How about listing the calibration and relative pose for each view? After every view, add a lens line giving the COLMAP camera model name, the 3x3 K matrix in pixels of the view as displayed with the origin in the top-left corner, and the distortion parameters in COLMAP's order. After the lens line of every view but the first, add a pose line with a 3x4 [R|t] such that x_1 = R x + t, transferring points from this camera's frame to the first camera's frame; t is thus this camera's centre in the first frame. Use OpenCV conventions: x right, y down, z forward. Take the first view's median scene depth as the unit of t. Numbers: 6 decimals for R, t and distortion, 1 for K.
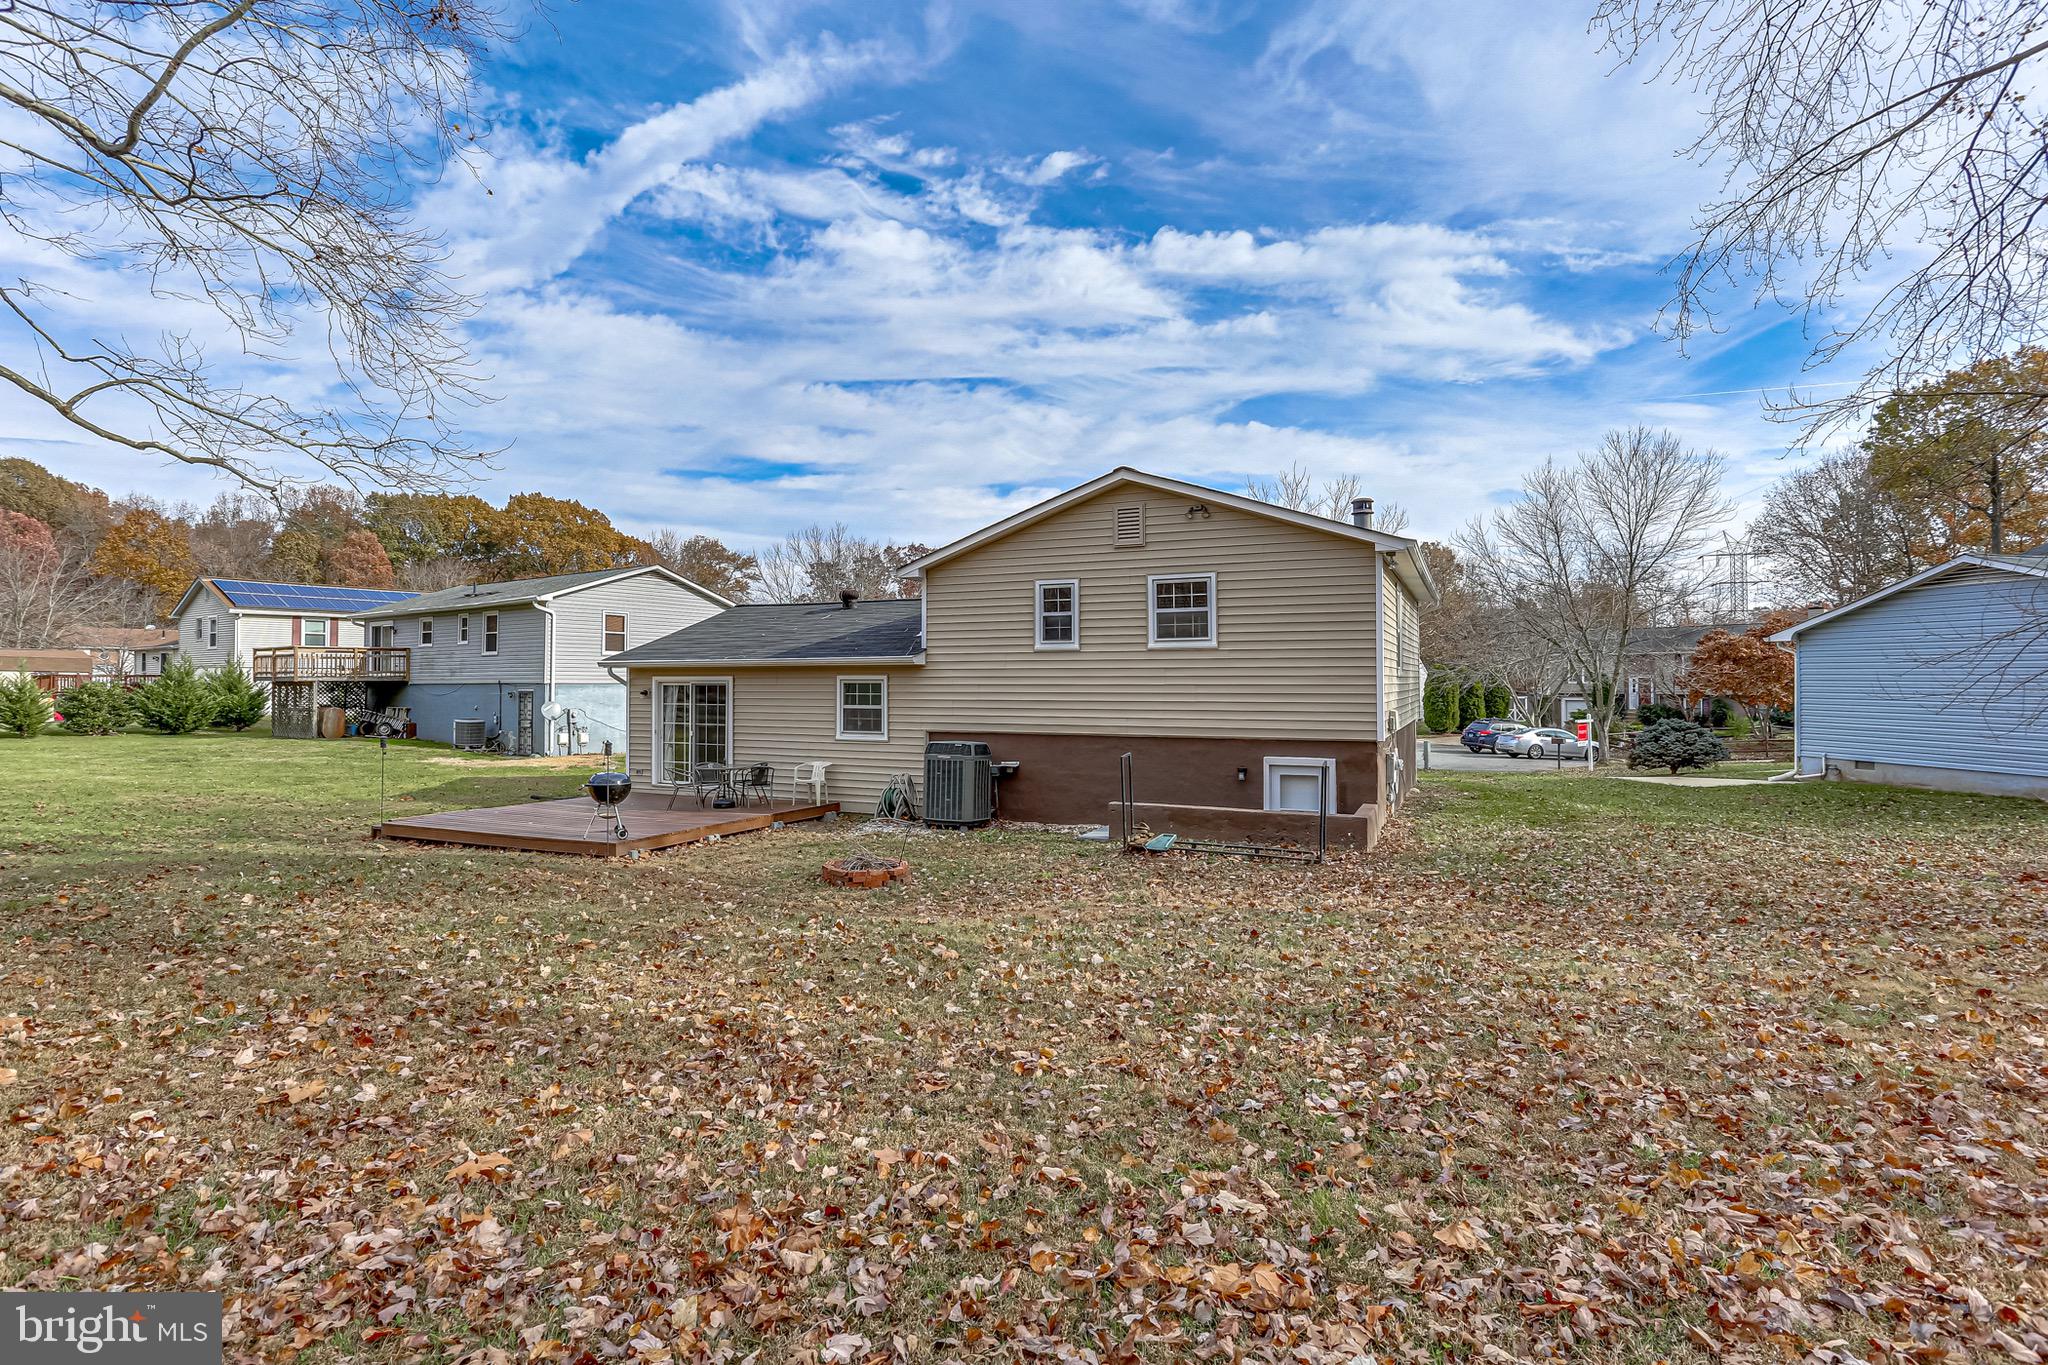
lens RADIAL K [[975.1, 0, 1025.2], [0, 975.1, 694.0], [0, 0, 1]] dist [-0.003530, -0.000114]
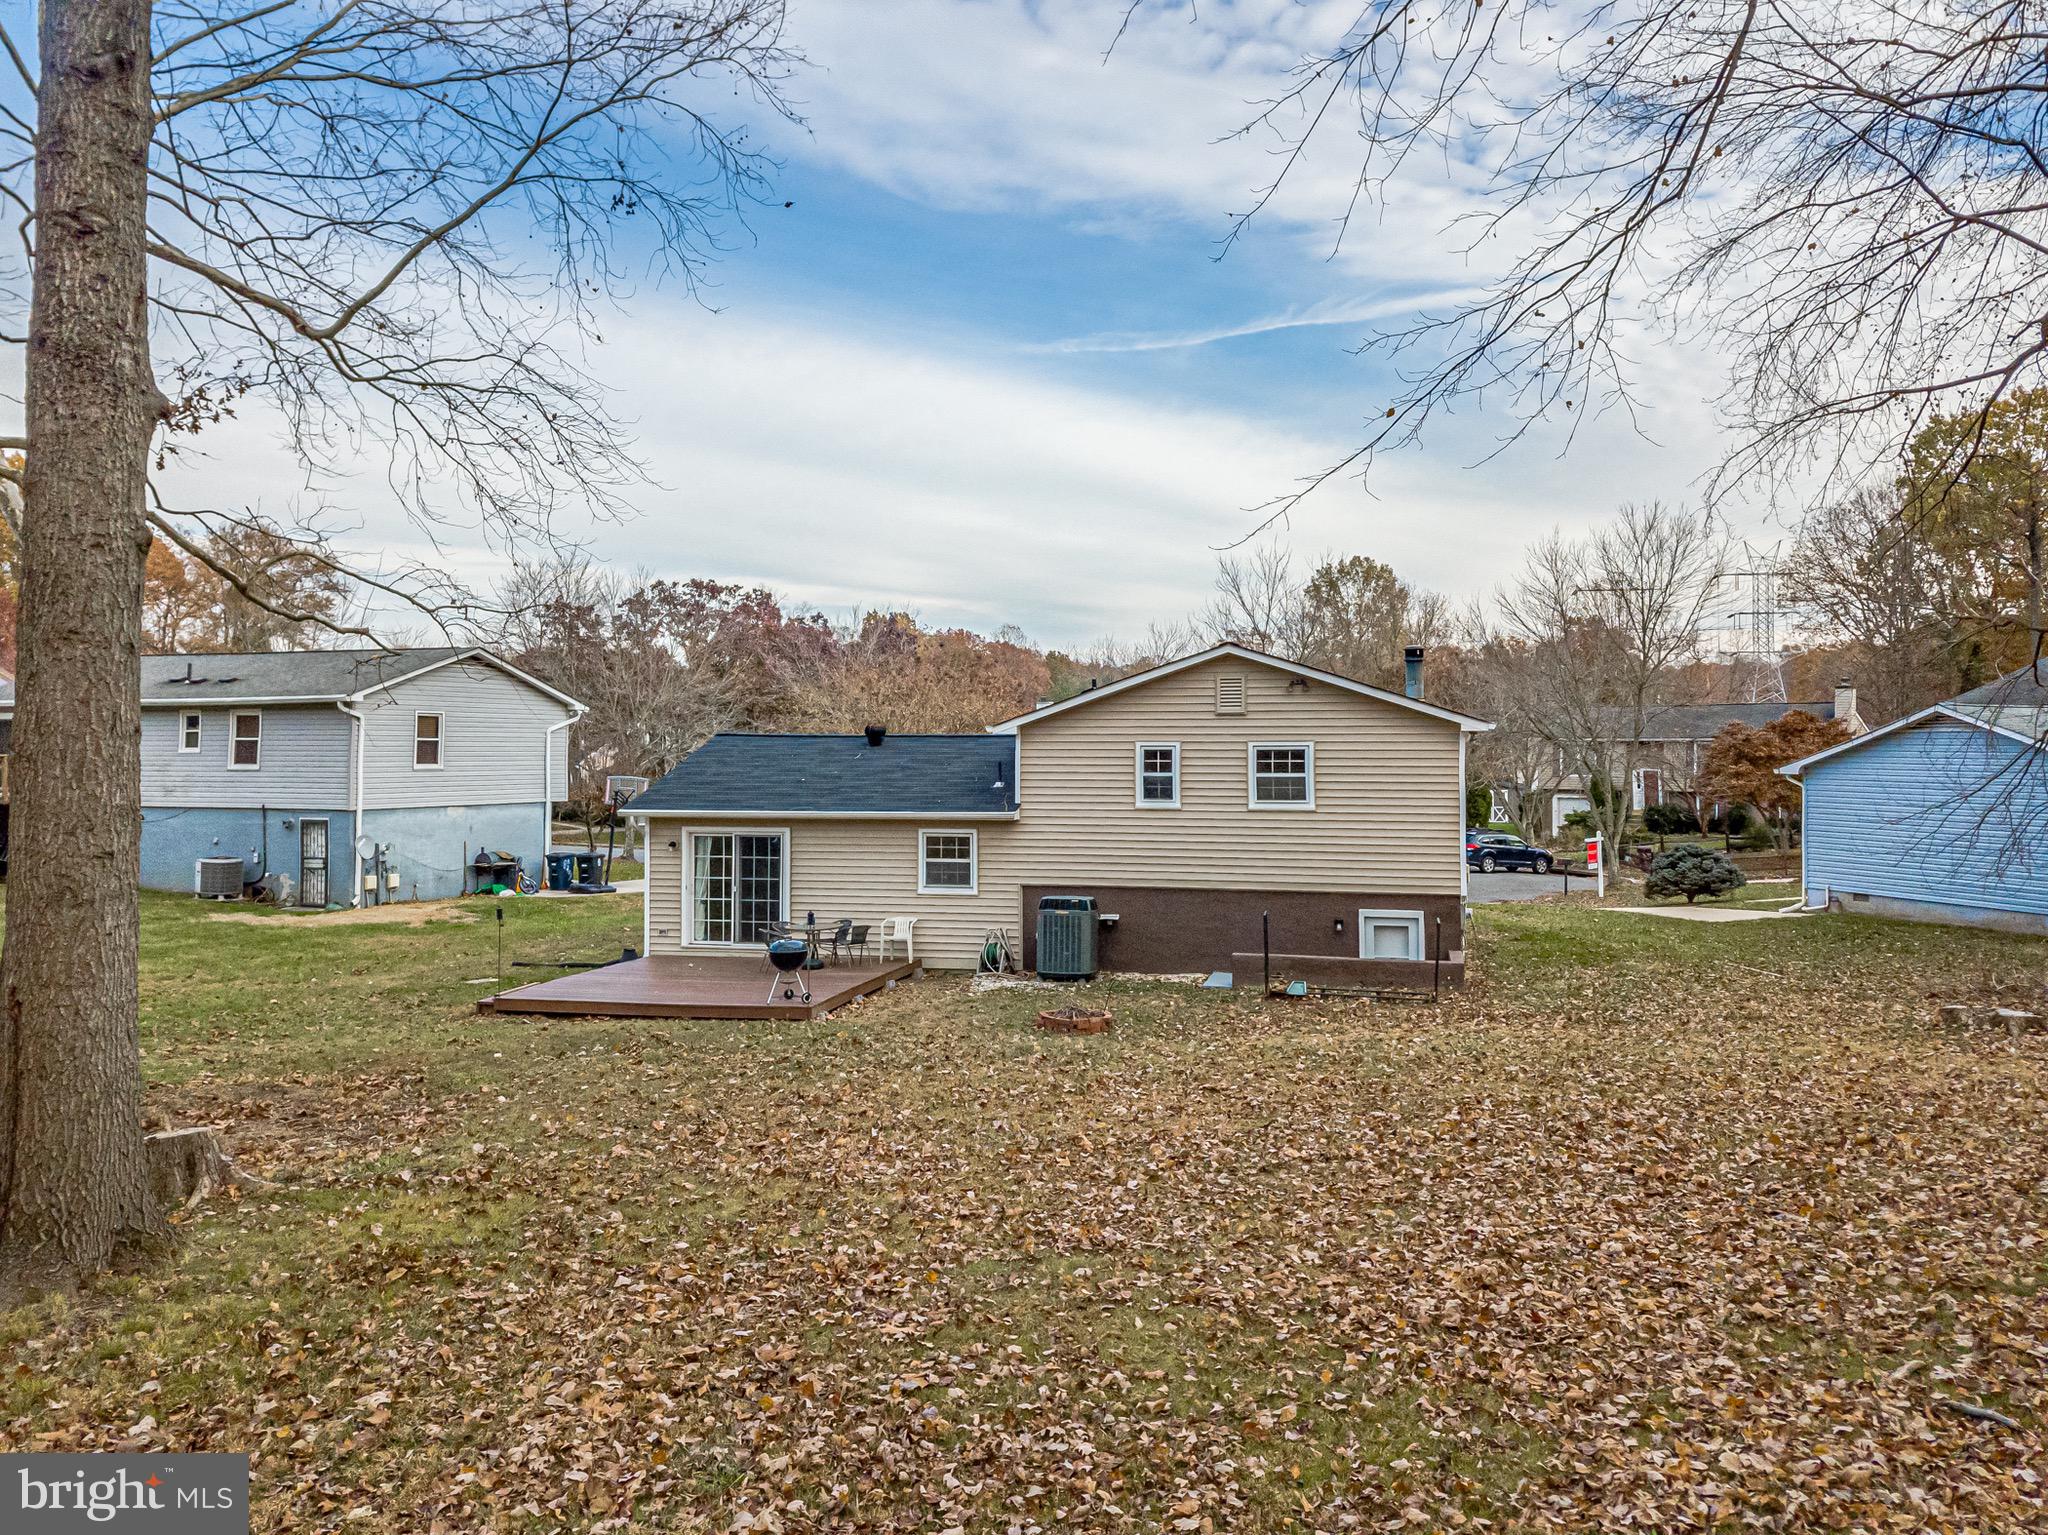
lens RADIAL K [[1551.5, 0, 1024.0], [0, 1551.5, 767.5], [0, 0, 1]] dist [0.157051, -0.259922]
pose [[0.980926, -0.004262, 0.194336, -0.413217], [0.003201, 0.999978, 0.005772, -0.094277], [-0.194357, -0.005039, 0.980918, -0.589327]]
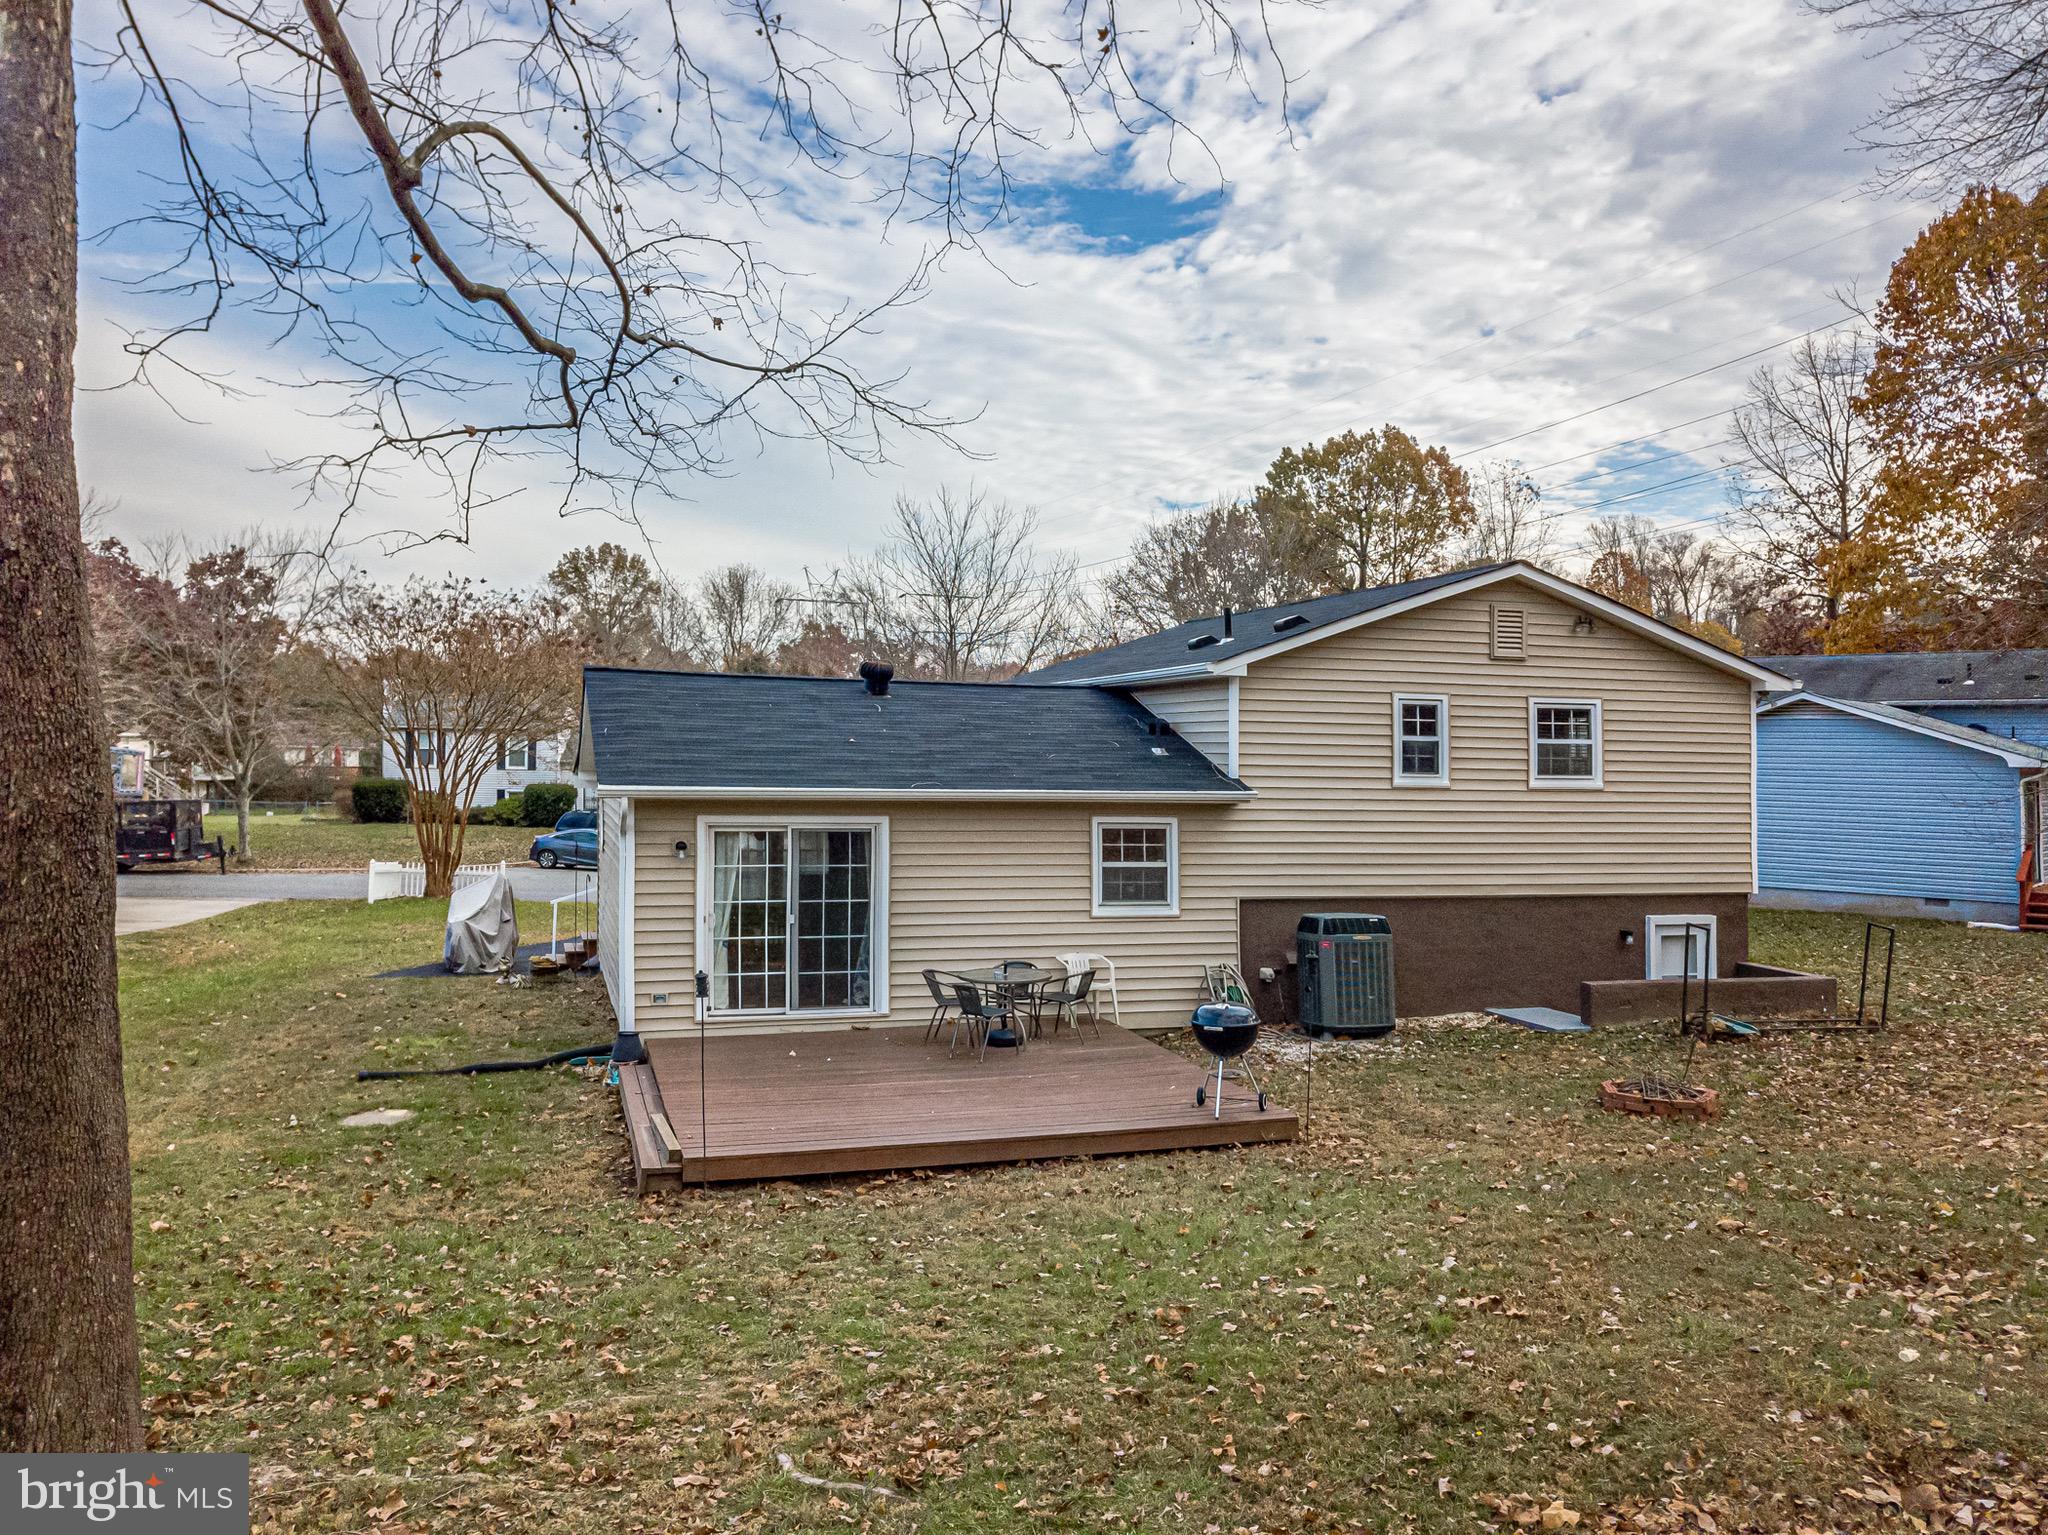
lens RADIAL K [[1586.1, 0, 1024.0], [0, 1586.1, 767.5], [0, 0, 1]] dist [0.023078, 0.005118]
pose [[0.752408, 0.007422, 0.658656, -0.956613], [-0.010457, 0.999945, 0.000678, -0.054173], [-0.658615, -0.007398, 0.752444, 0.259555]]
